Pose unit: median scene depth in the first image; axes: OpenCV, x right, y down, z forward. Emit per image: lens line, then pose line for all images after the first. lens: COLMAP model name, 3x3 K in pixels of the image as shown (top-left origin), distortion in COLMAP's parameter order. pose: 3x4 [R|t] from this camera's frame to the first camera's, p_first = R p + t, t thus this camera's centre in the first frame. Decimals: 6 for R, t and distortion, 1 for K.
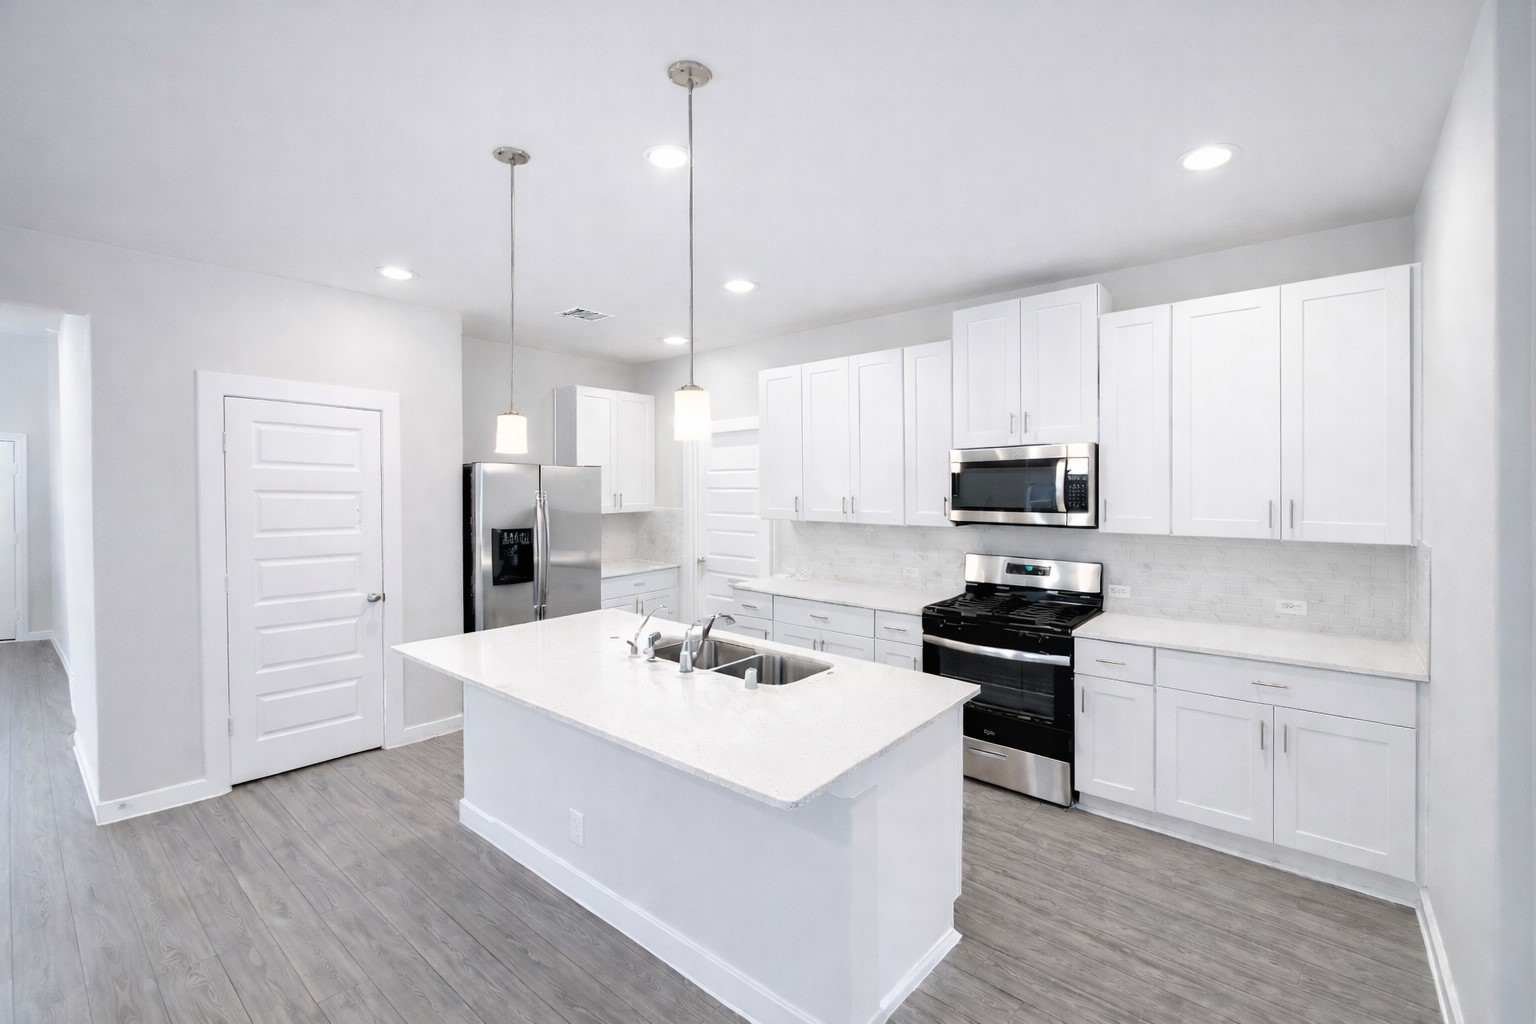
lens RADIAL K [[638.4, 0, 761.3], [0, 638.4, 499.3], [0, 0, 1]] dist [0.022137, -0.000134]
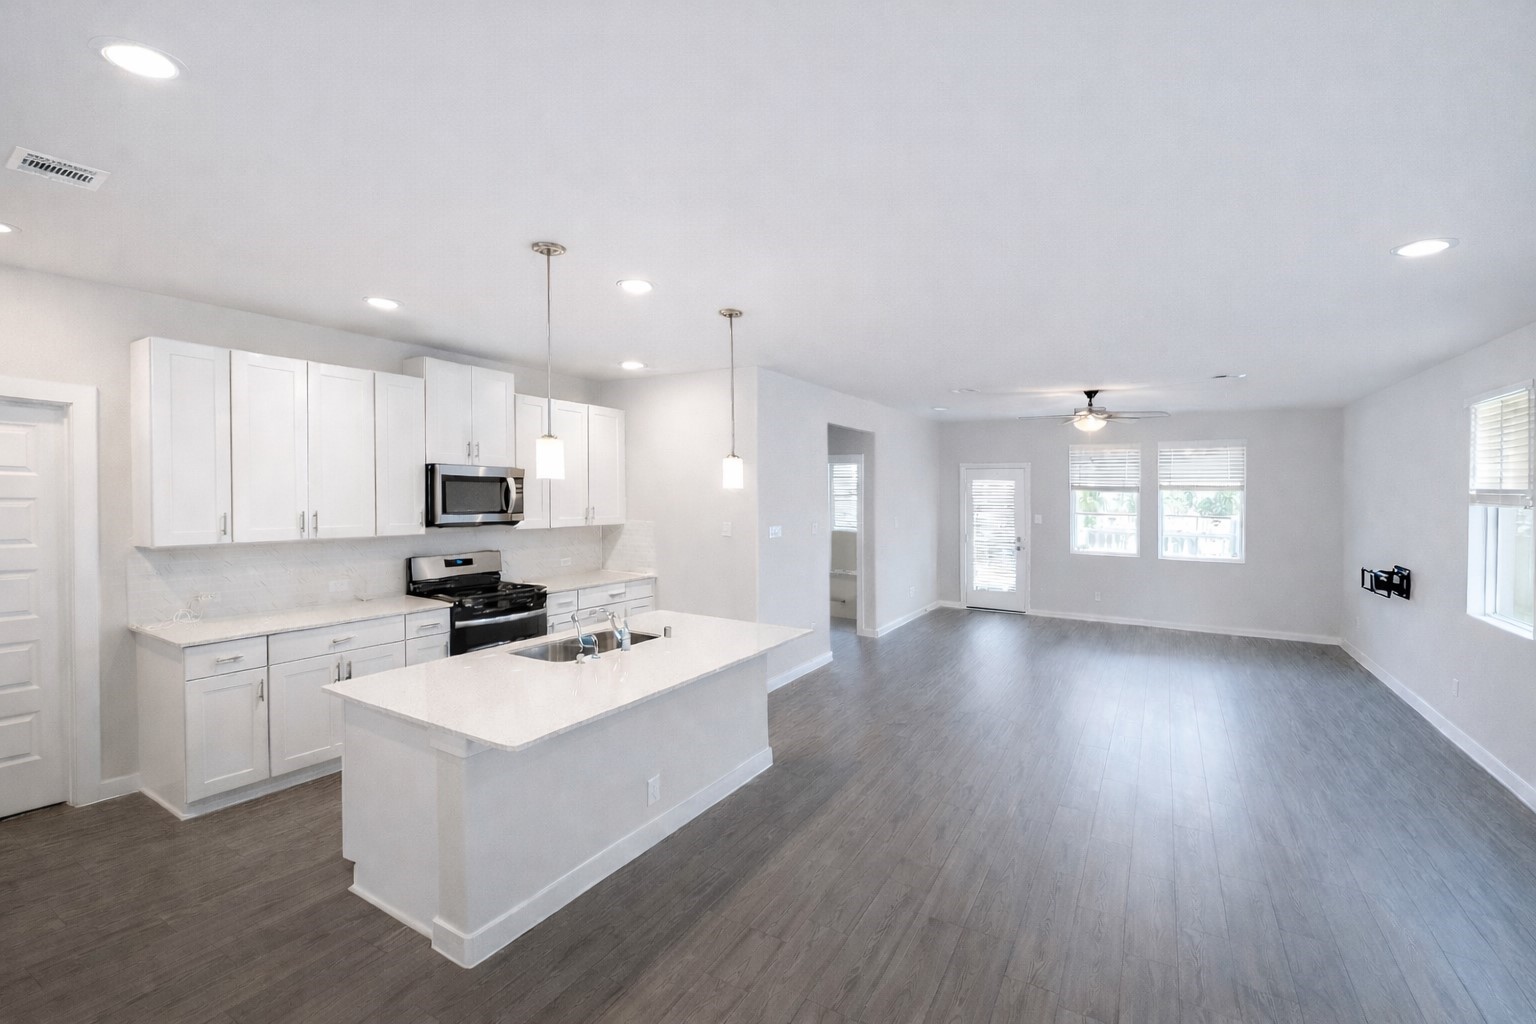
lens RADIAL K [[638.4, 0, 767.7], [0, 638.4, 504.7], [0, 0, 1]] dist [0.022137, -0.000134]
pose [[-0.143698, -0.012229, 0.989546, -0.743428], [0.011104, 0.999841, 0.013968, -0.017340], [-0.989559, 0.012995, -0.143540, 0.403992]]
